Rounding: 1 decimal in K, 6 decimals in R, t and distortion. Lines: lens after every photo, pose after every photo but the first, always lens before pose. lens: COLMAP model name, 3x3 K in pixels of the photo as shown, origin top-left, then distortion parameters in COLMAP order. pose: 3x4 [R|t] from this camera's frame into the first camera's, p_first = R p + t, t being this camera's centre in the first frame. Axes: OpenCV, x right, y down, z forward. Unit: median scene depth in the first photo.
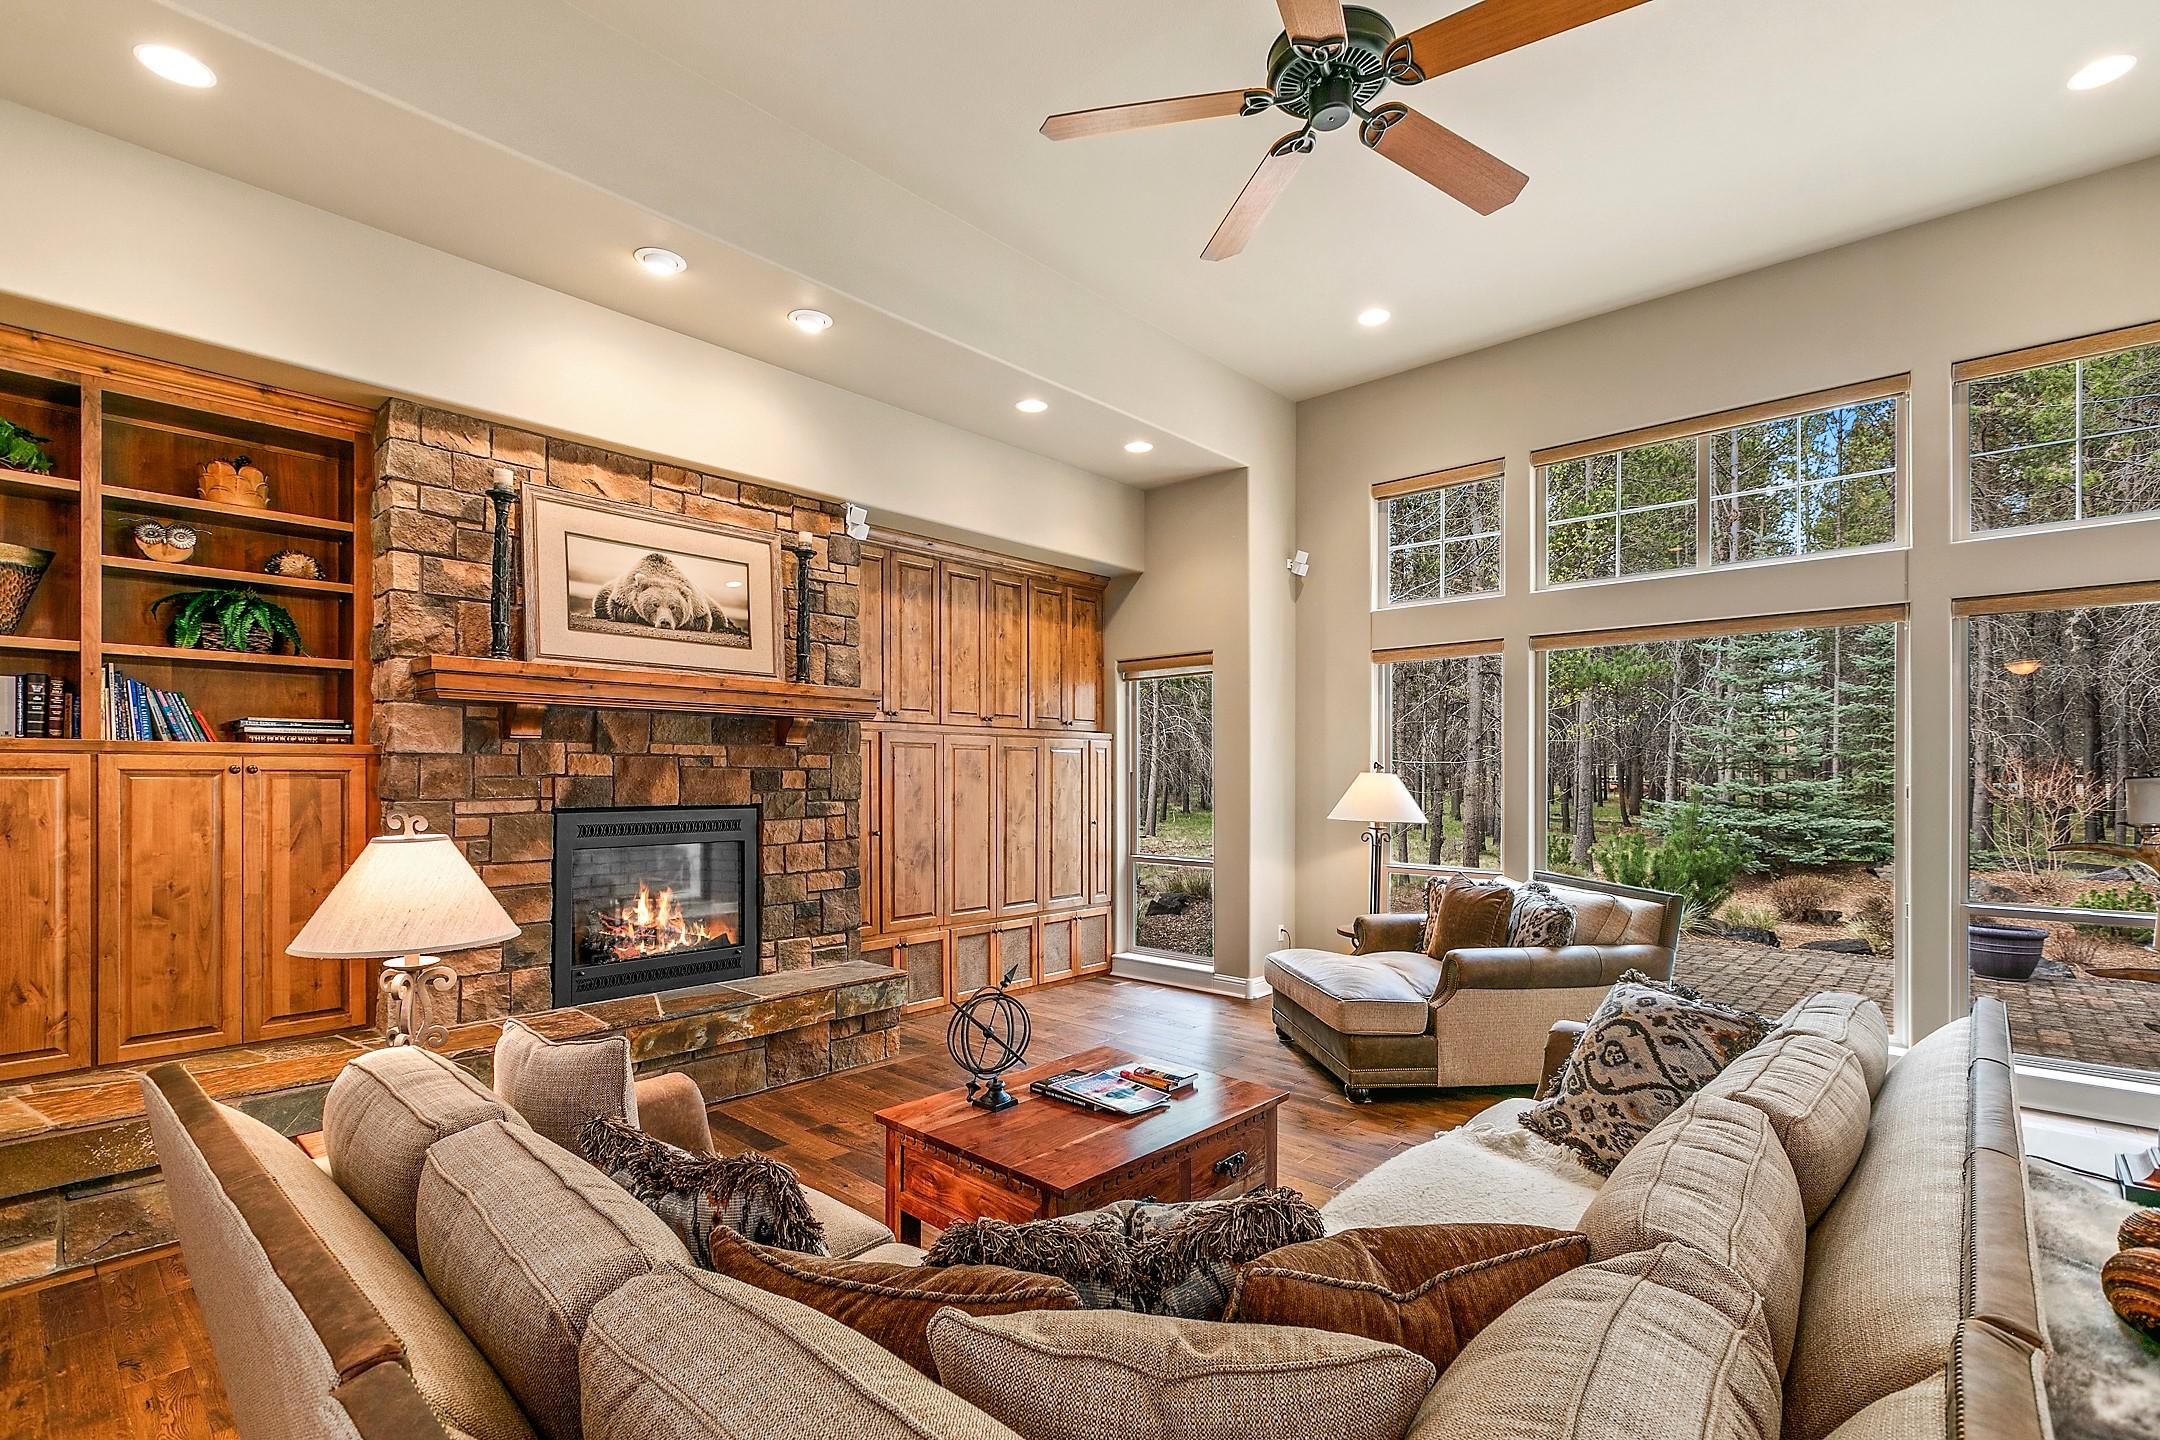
lens RADIAL K [[976.1, 0, 1070.3], [0, 976.1, 774.3], [0, 0, 1]] dist [0.002244, 0.000298]
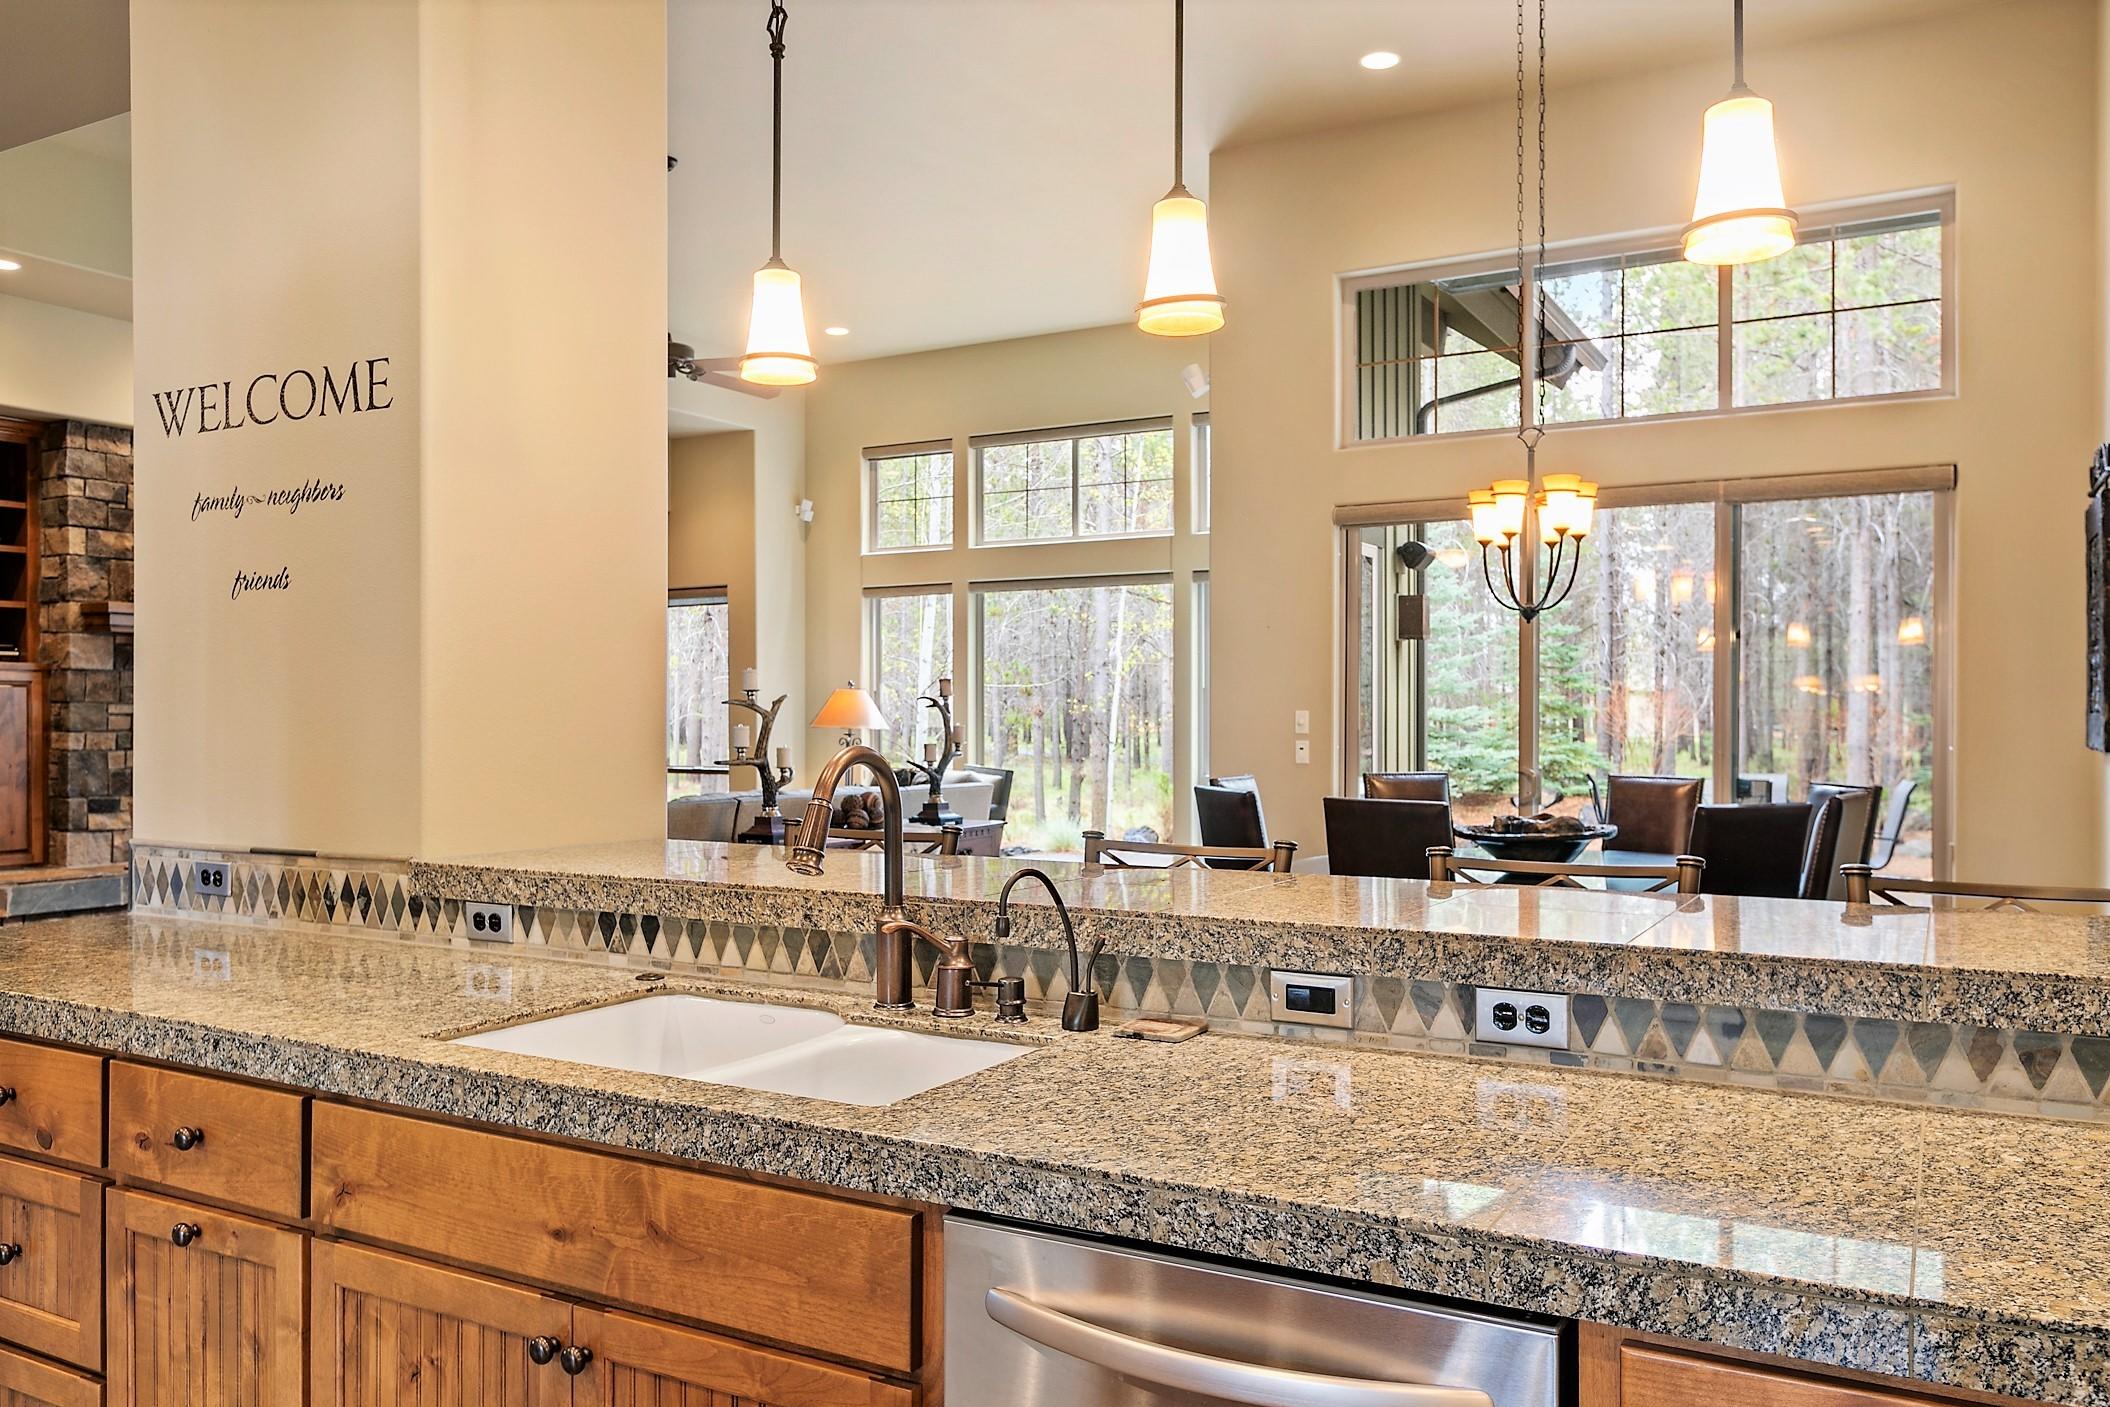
lens RADIAL K [[1605.5, 0, 1057.3], [0, 1605.5, 732.0], [0, 0, 1]] dist [0.002074, 0.001420]
pose [[0.976231, 0.000784, 0.216732, 0.177799], [-0.002331, 0.999974, 0.006883, 0.043802], [-0.216721, -0.007225, 0.976207, -1.388234]]
